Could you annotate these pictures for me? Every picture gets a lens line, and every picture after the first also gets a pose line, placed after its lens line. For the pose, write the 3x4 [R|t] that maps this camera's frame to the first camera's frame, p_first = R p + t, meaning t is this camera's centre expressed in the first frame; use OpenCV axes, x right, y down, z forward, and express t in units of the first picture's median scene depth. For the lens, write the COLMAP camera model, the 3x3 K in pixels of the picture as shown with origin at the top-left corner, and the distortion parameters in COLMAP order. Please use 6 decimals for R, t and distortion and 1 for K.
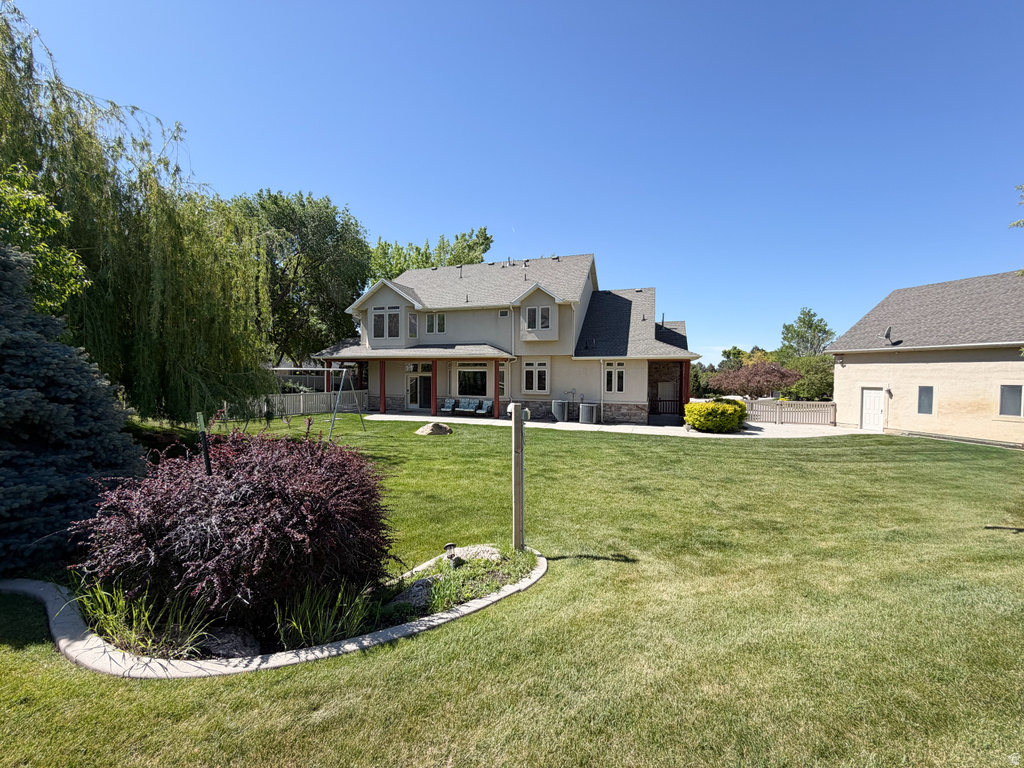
lens RADIAL K [[409.8, 0, 512.5], [0, 409.8, 381.4], [0, 0, 1]] dist [-0.001692, 0.000003]
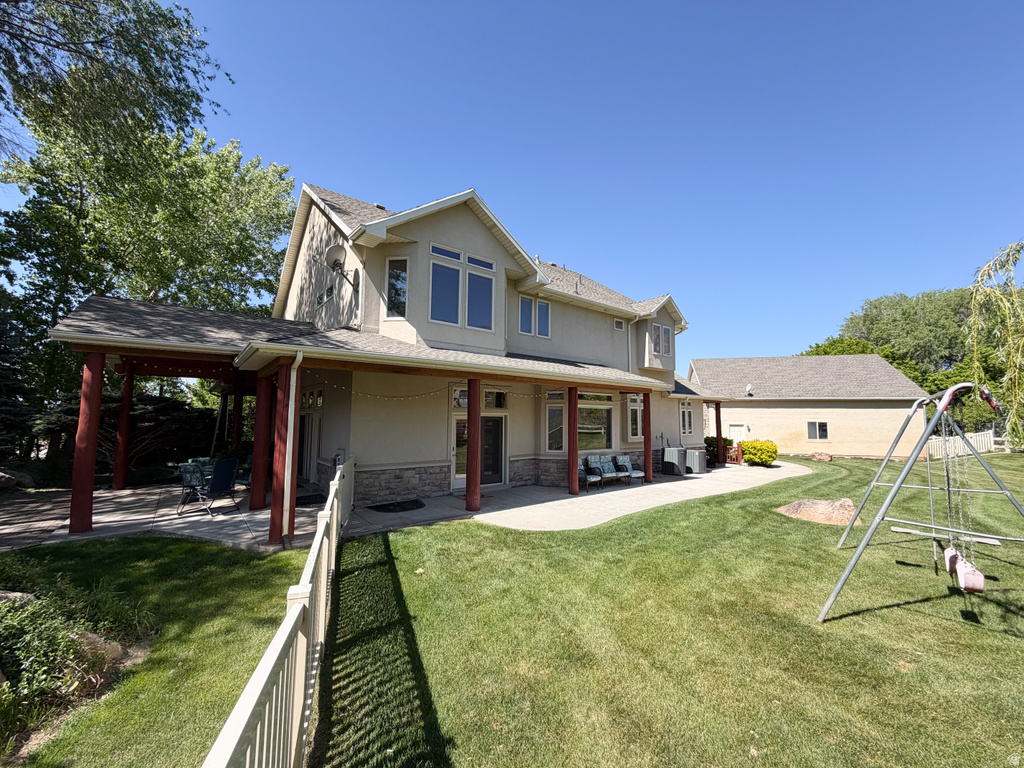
lens RADIAL K [[409.8, 0, 512.3], [0, 409.8, 381.2], [0, 0, 1]] dist [-0.001692, 0.000003]
pose [[0.532155, 0.075730, 0.843254, -0.660028], [0.018274, 0.994732, -0.100866, -0.006288], [-0.846450, 0.069086, 0.527967, 0.771127]]
